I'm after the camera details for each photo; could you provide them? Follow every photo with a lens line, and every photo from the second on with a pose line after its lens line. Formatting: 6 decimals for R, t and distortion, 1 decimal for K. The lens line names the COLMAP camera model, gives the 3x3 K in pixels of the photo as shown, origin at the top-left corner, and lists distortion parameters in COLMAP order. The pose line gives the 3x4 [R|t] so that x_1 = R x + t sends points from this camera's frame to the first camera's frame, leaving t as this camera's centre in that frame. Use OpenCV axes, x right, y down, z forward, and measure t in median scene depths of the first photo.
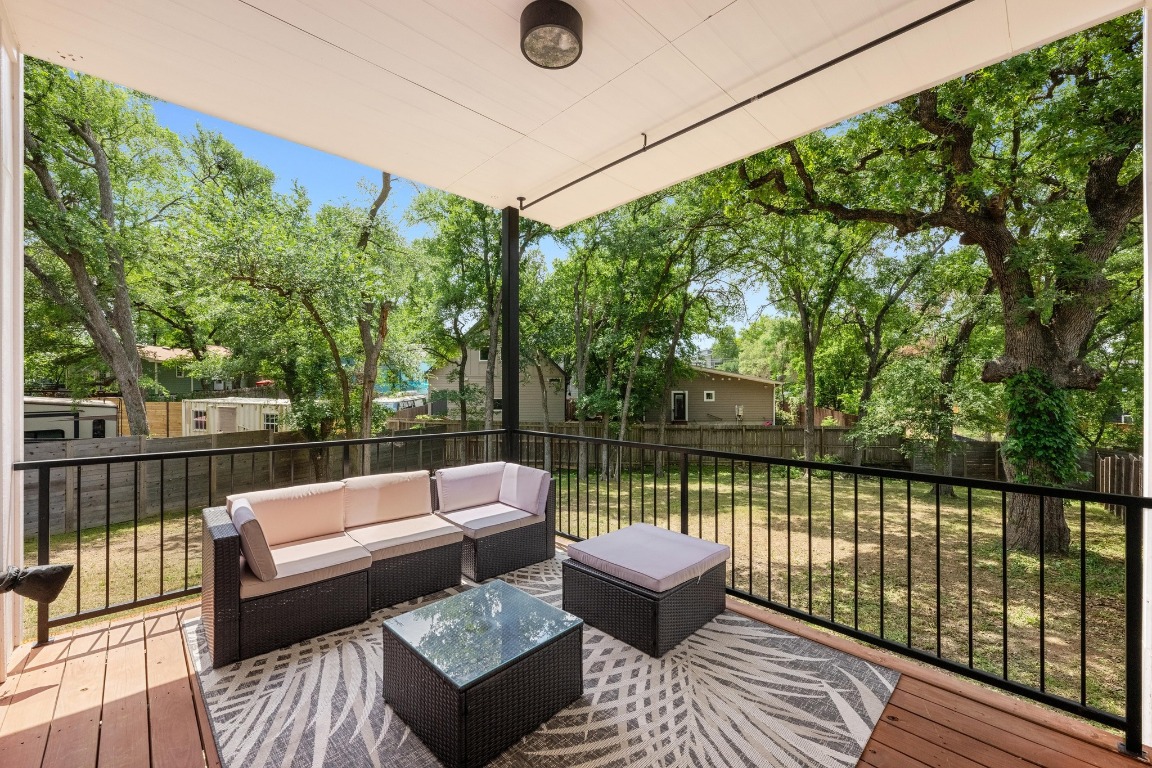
lens RADIAL K [[456.3, 0, 576.0], [0, 456.3, 384.0], [0, 0, 1]] dist [-0.001694, 0.000451]
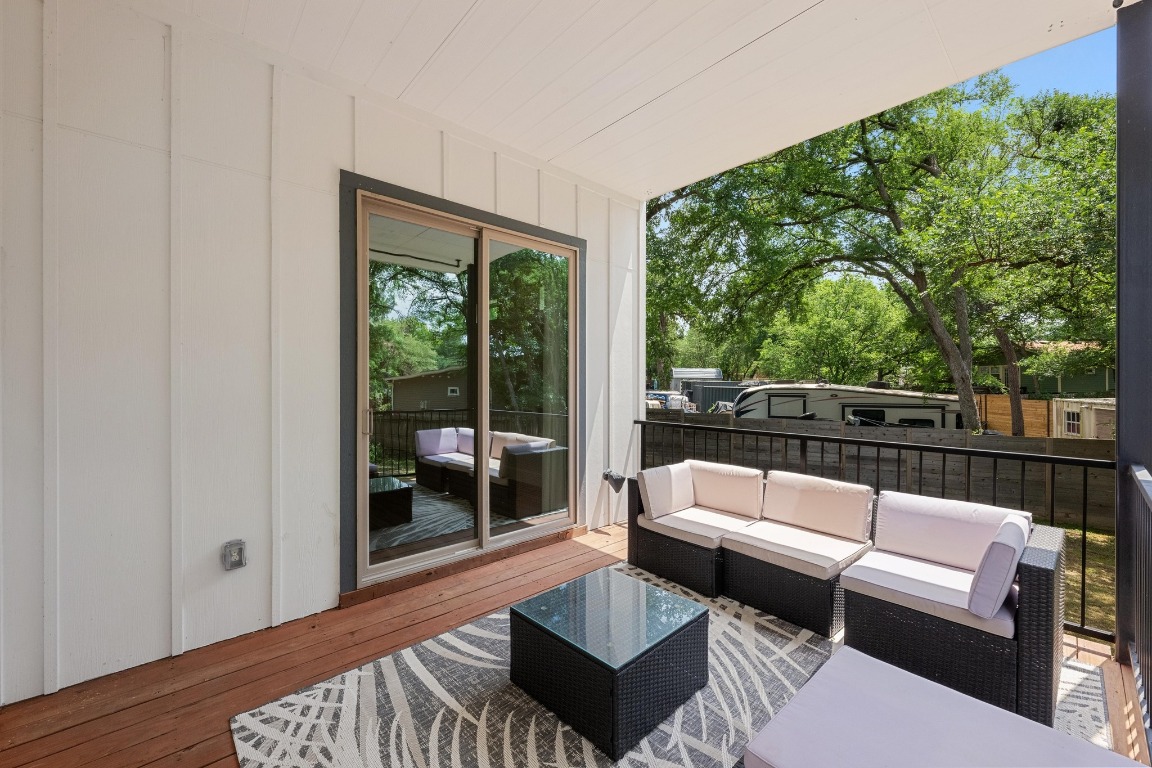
lens RADIAL K [[456.3, 0, 576.0], [0, 456.3, 384.0], [0, 0, 1]] dist [-0.001694, 0.000451]
pose [[-0.028596, 0.000910, -0.999591, 0.541187], [0.002595, 0.999996, 0.000836, 0.019830], [0.999588, -0.002570, -0.028598, 0.644791]]
